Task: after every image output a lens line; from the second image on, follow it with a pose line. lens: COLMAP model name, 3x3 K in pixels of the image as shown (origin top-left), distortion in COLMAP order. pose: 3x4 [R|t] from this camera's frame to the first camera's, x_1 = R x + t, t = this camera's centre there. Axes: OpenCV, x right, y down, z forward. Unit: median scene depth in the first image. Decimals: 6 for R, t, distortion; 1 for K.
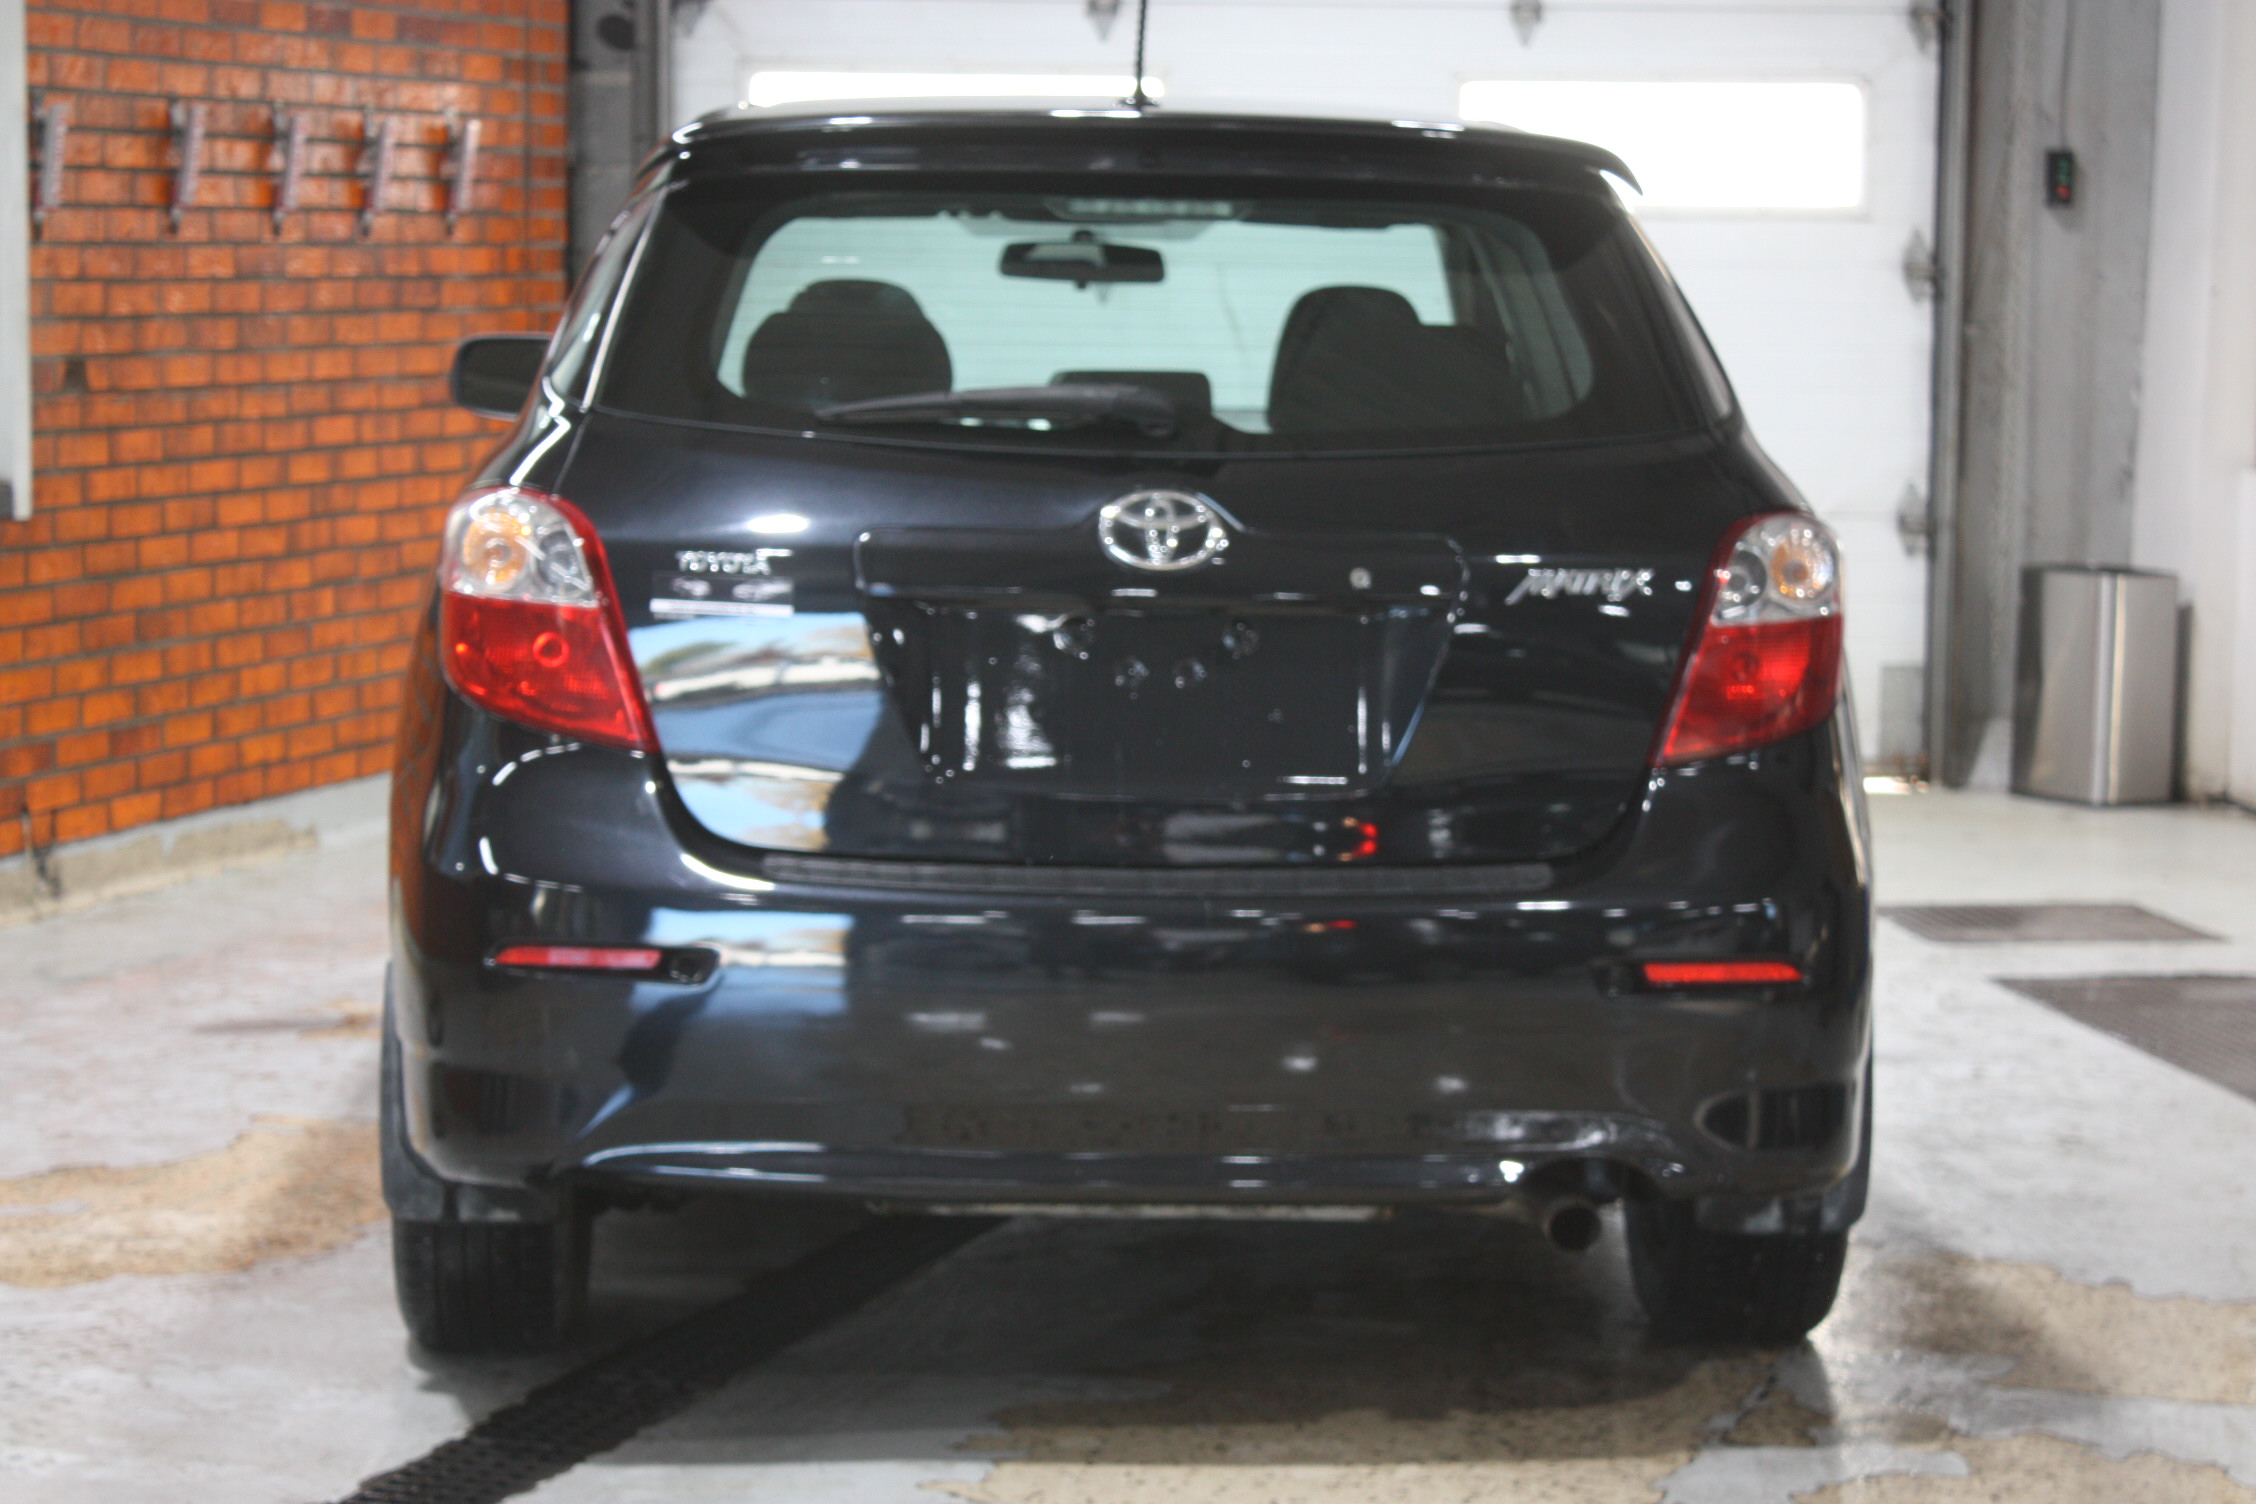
lens RADIAL K [[5240.3, 0, 1125.7], [0, 5240.3, 752.1], [0, 0, 1]] dist [0.081711, 0.000000]
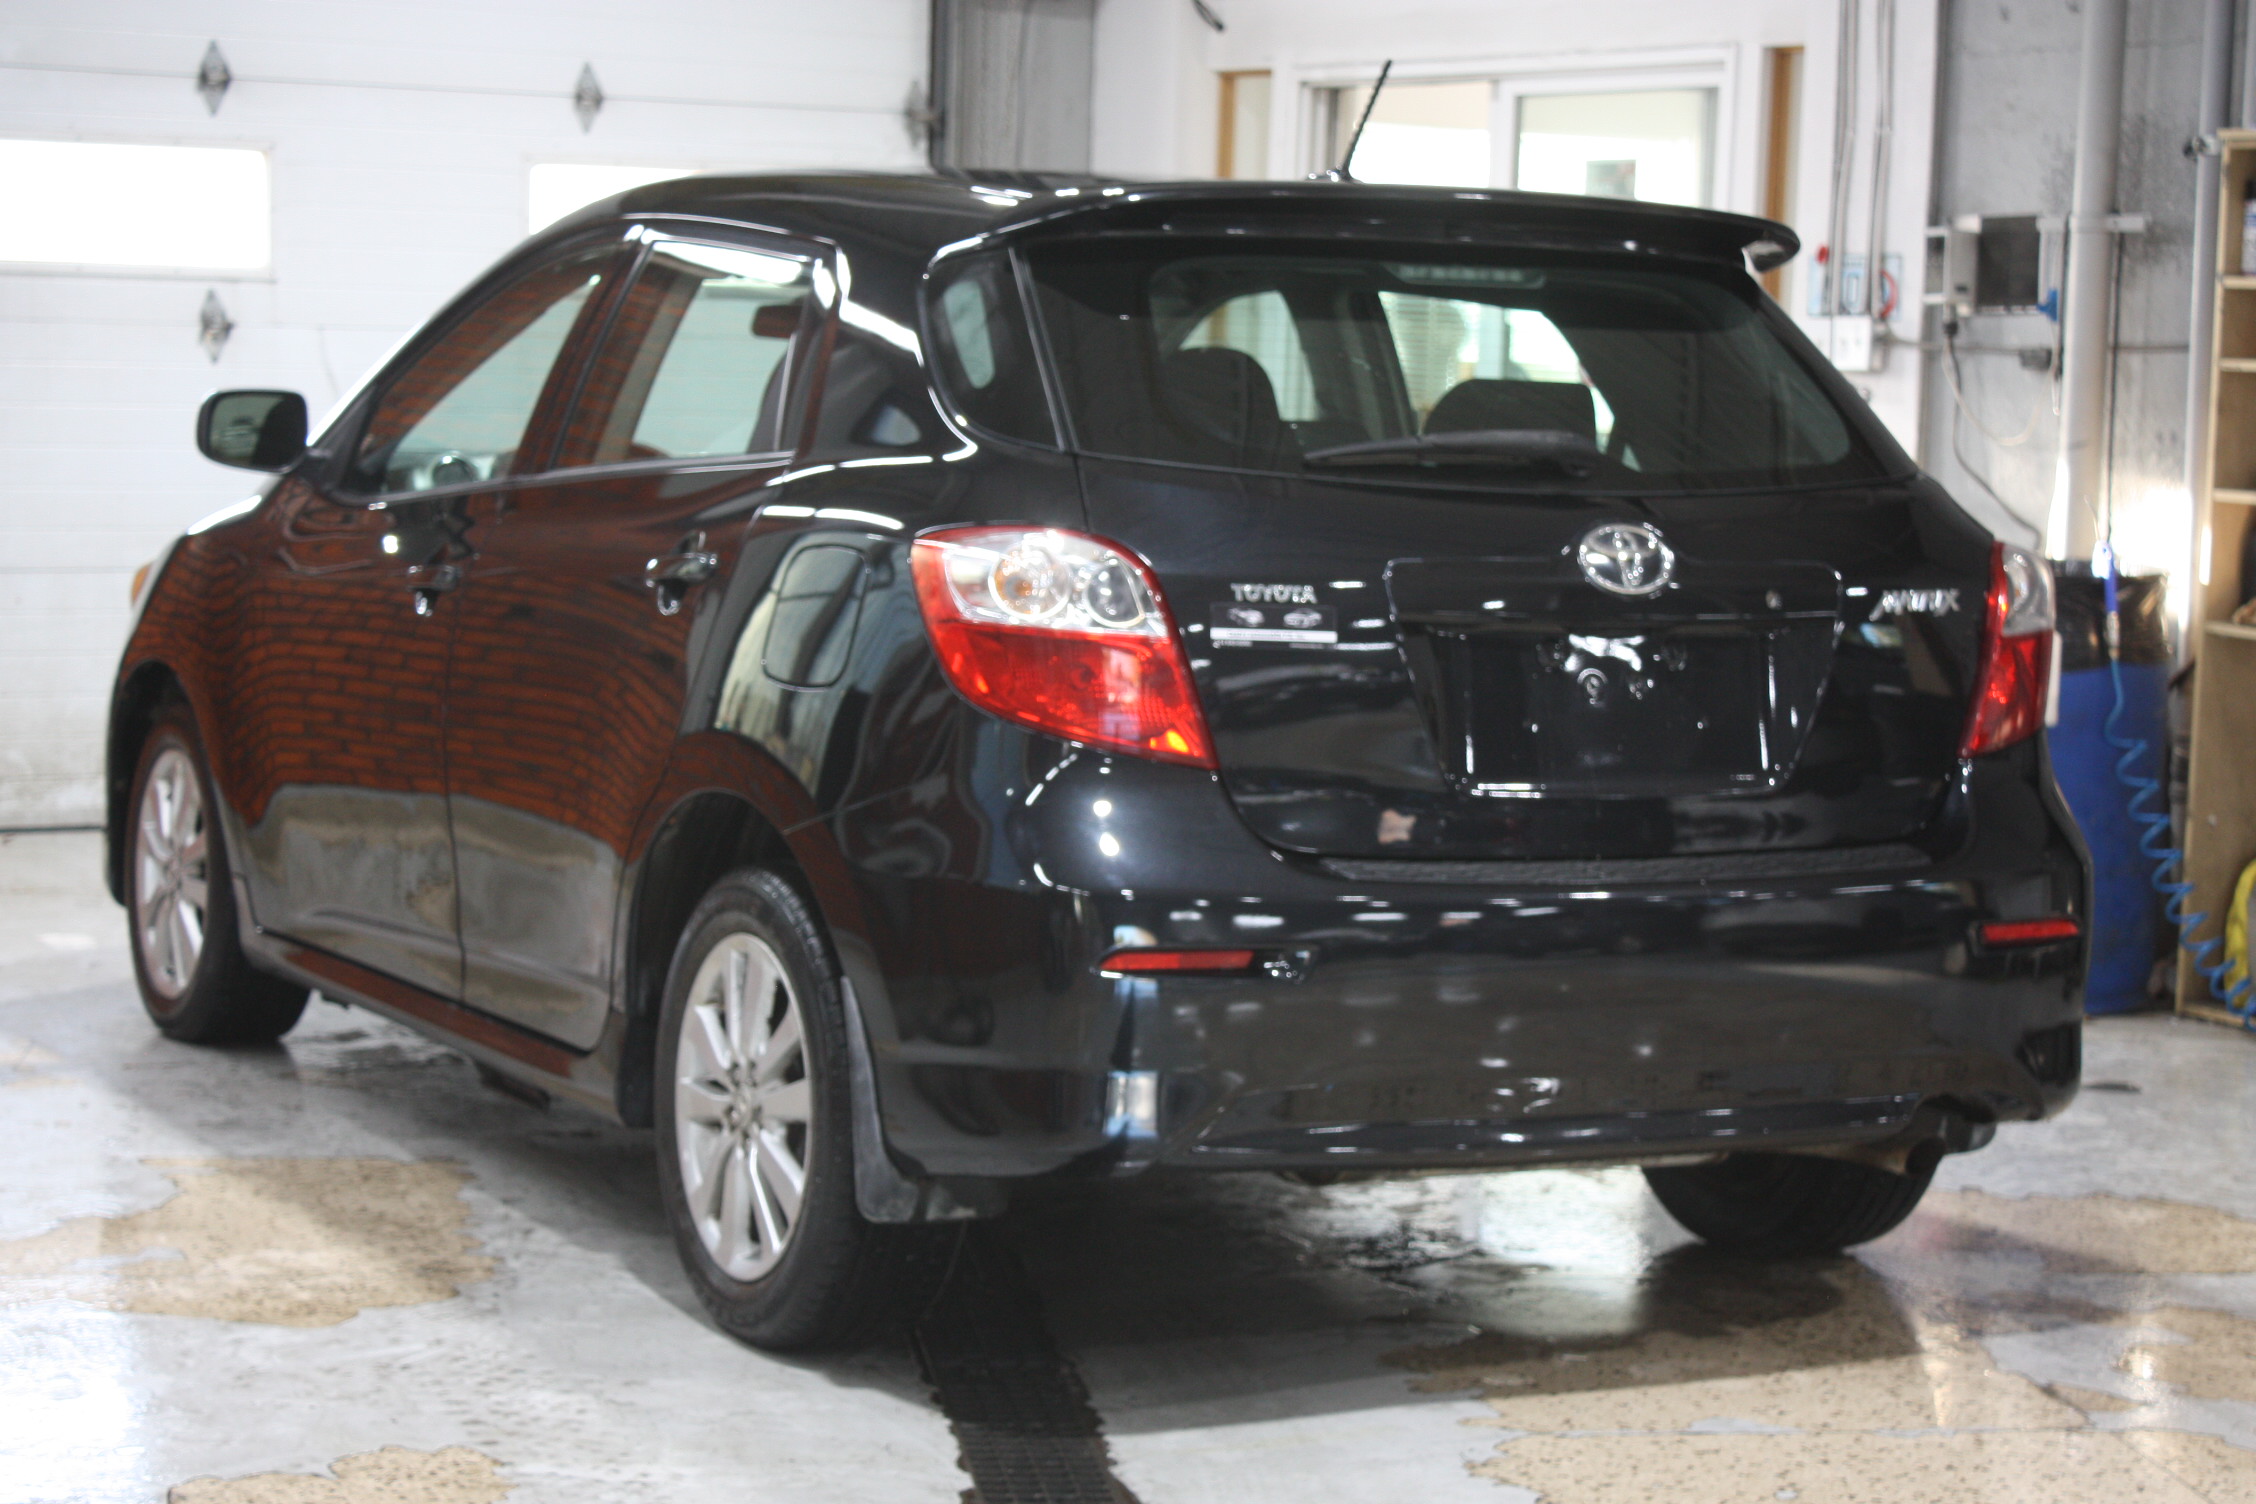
lens RADIAL K [[4908.5, 0, 1130.7], [0, 4908.5, 760.5], [0, 0, 1]] dist [0.053030, 0.000000]
pose [[0.904597, -0.027430, 0.425385, -0.530684], [0.031391, 0.999505, -0.002304, 0.000084], [-0.425111, 0.015438, 0.905010, 0.088186]]
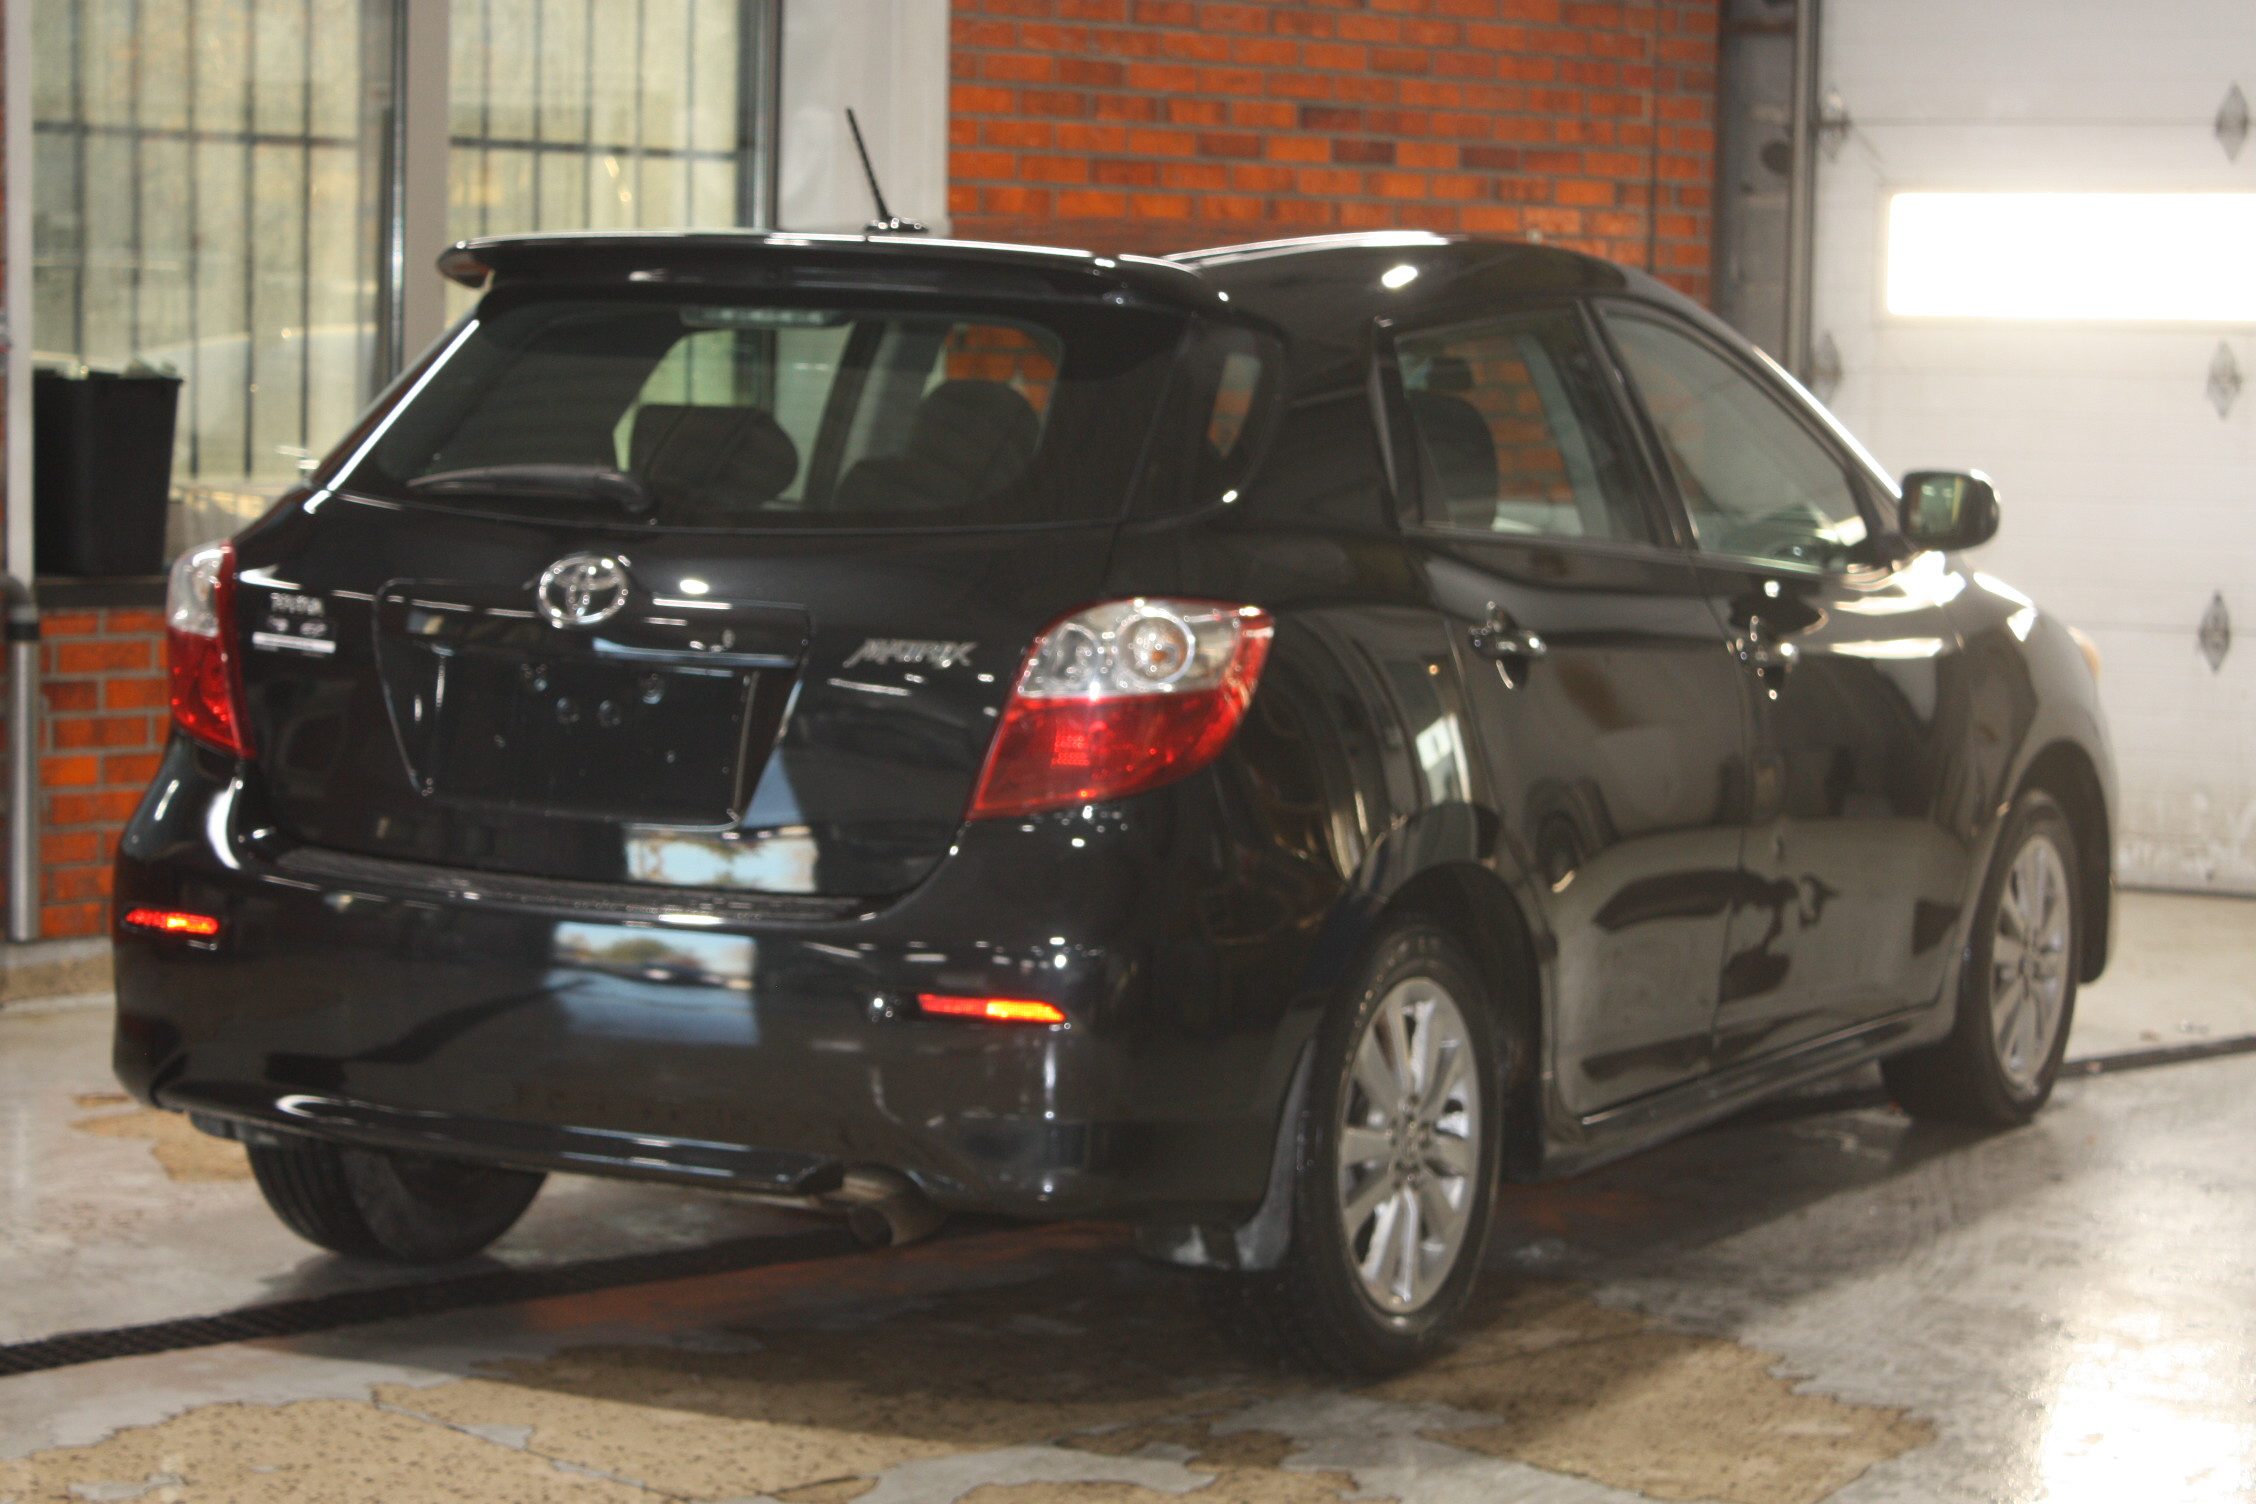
lens RADIAL K [[5240.3, 0, 1130.5], [0, 5240.3, 745.9], [0, 0, 1]] dist [0.081711, 0.000000]
pose [[0.857841, 0.051498, -0.511329, 0.696530], [-0.063731, 0.997946, -0.006413, -0.007968], [0.509949, 0.038089, 0.859361, 0.059985]]
